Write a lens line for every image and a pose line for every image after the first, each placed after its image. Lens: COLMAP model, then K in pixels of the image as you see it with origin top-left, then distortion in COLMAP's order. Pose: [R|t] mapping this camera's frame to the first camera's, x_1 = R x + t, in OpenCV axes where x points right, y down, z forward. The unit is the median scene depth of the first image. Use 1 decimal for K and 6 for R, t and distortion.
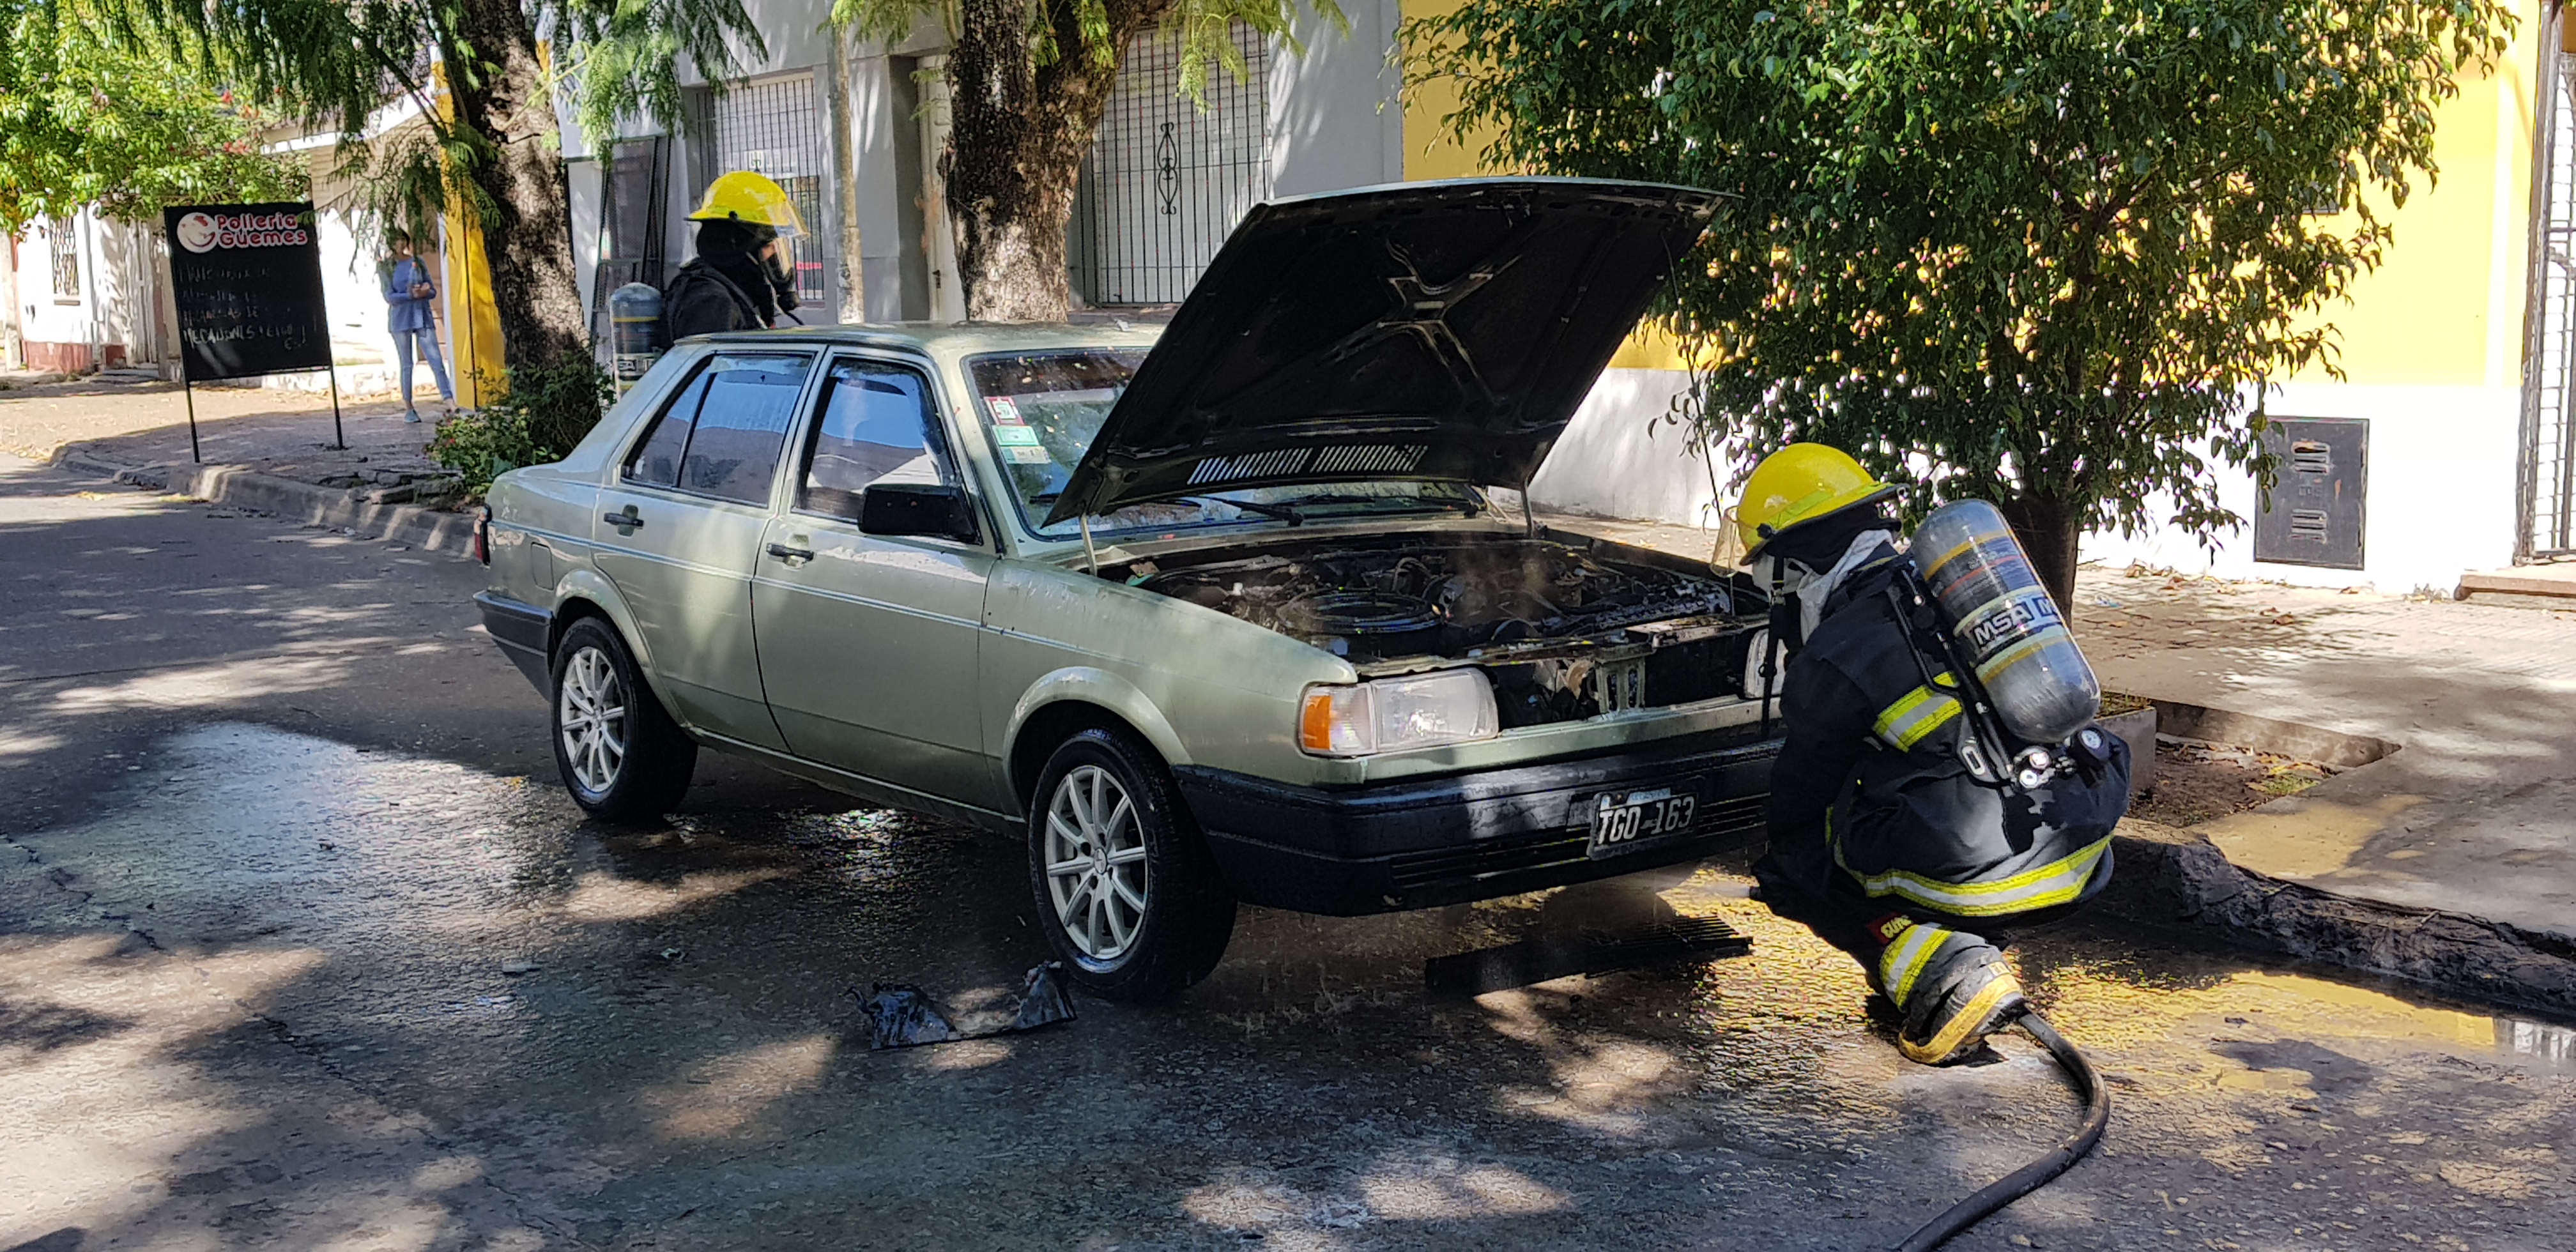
lens RADIAL K [[2583.8, 0, 1288.0], [0, 2583.8, 626.0], [0, 0, 1]] dist [-0.136021, -0.012320]
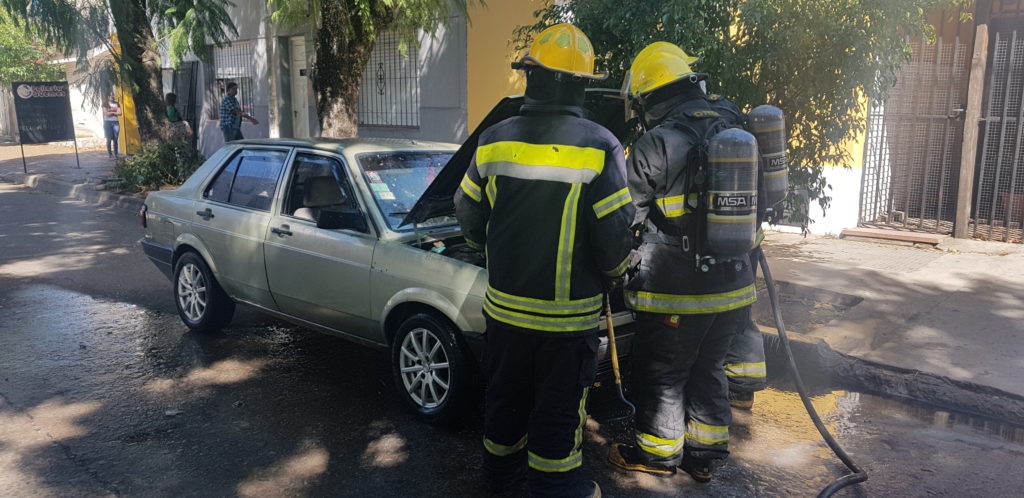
lens RADIAL K [[763.3, 0, 512.0], [0, 763.3, 249.0], [0, 0, 1]] dist [-0.103880, 0.004042]
pose [[0.984275, -0.001996, 0.176634, -0.090577], [-0.005474, 0.999111, 0.041793, -0.038374], [-0.176561, -0.042103, 0.983389, 0.215600]]
